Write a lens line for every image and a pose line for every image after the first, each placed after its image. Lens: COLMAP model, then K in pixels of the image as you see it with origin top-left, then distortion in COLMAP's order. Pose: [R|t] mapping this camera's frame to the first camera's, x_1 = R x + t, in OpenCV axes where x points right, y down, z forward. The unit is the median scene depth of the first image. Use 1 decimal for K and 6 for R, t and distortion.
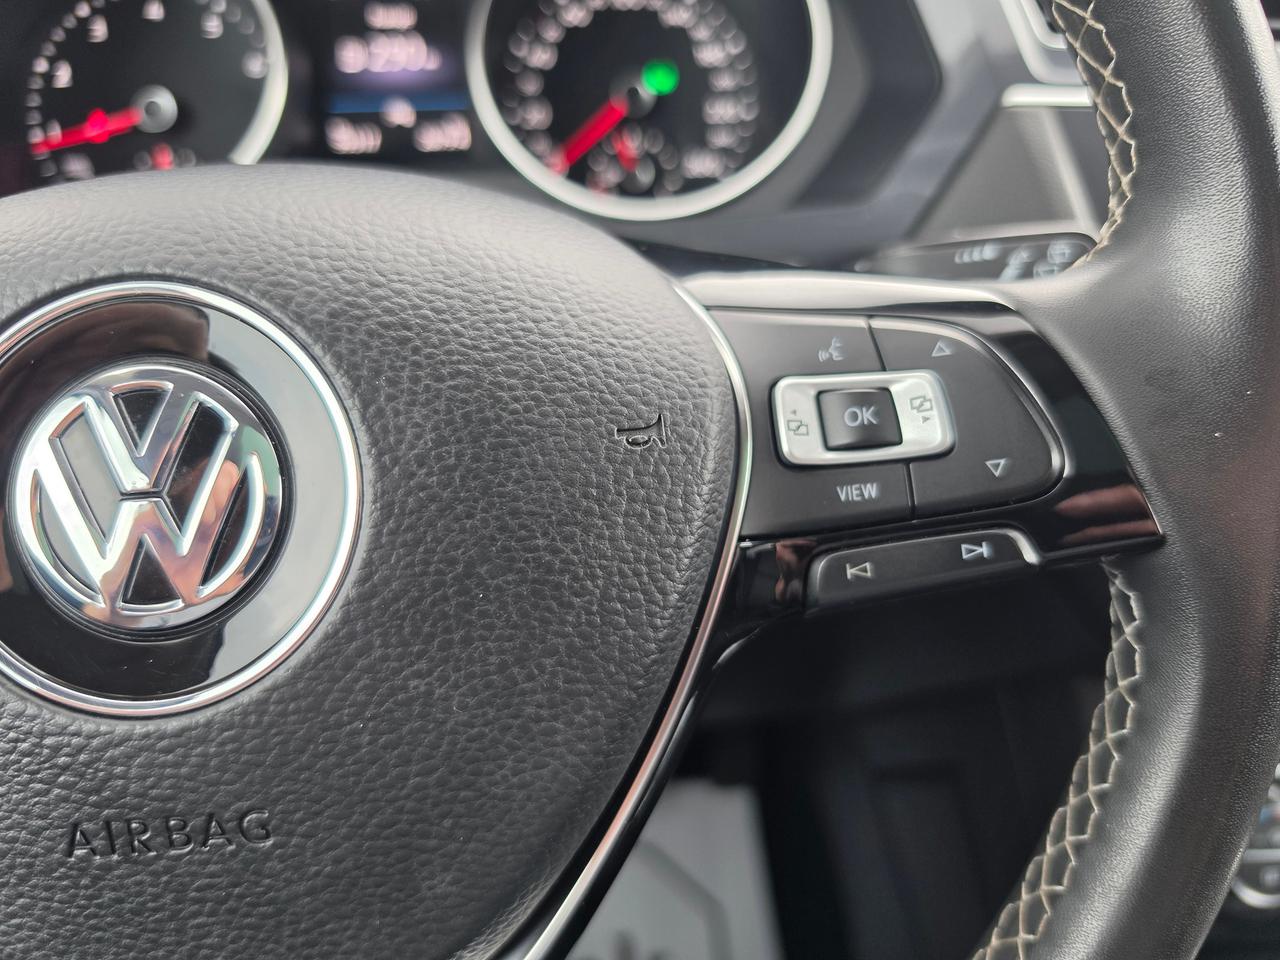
lens RADIAL K [[909.9, 0, 646.9], [0, 909.9, 483.5], [0, 0, 1]] dist [0.017371, -0.041085]
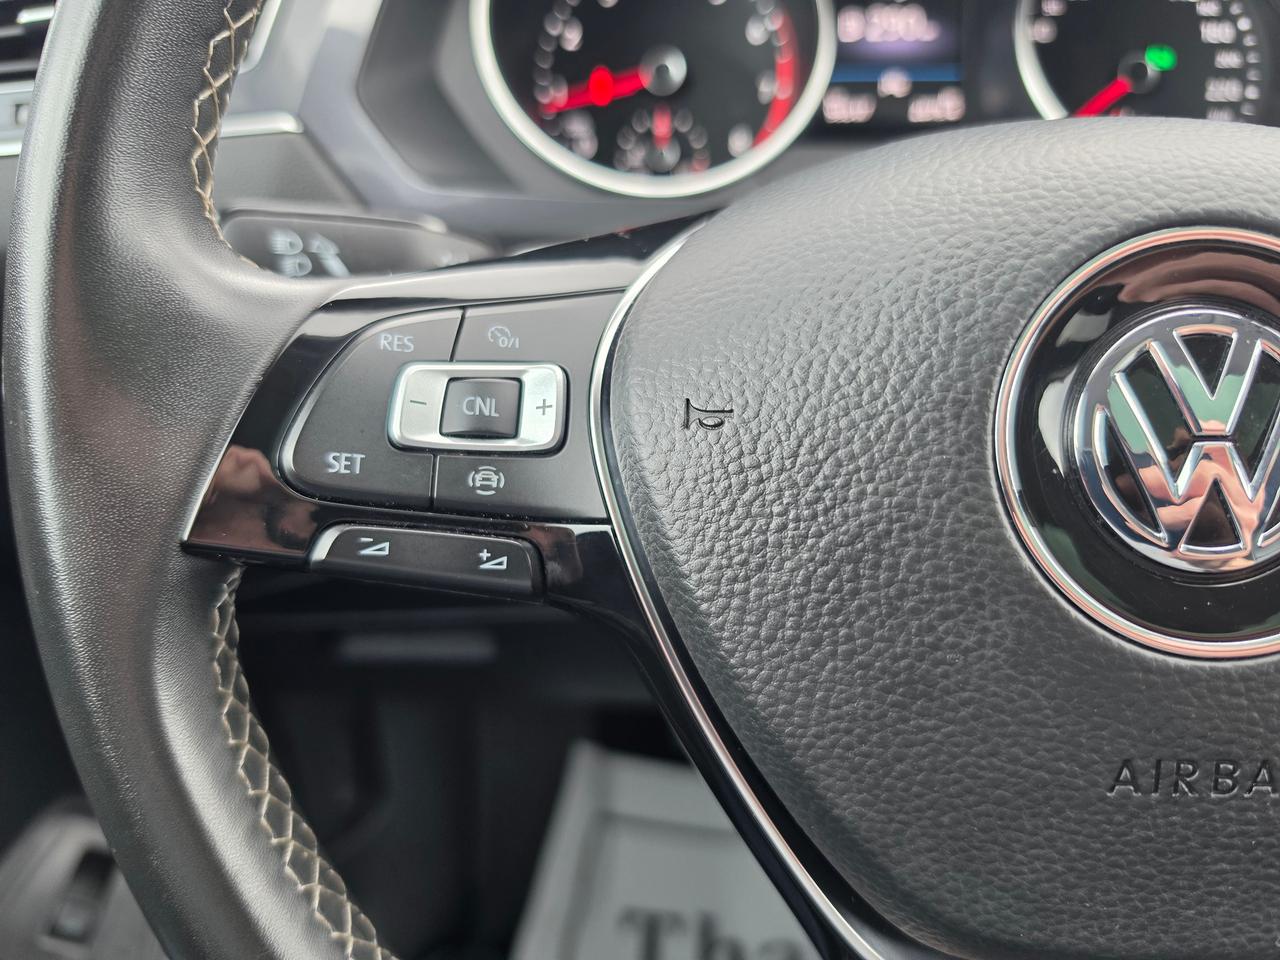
lens RADIAL K [[909.9, 0, 645.8], [0, 909.9, 471.1], [0, 0, 1]] dist [0.017371, -0.041085]
pose [[0.991487, 0.065681, -0.112429, -1.043778], [-0.065566, 0.997837, 0.004731, 0.083029], [0.112496, 0.002681, 0.993649, -0.065551]]
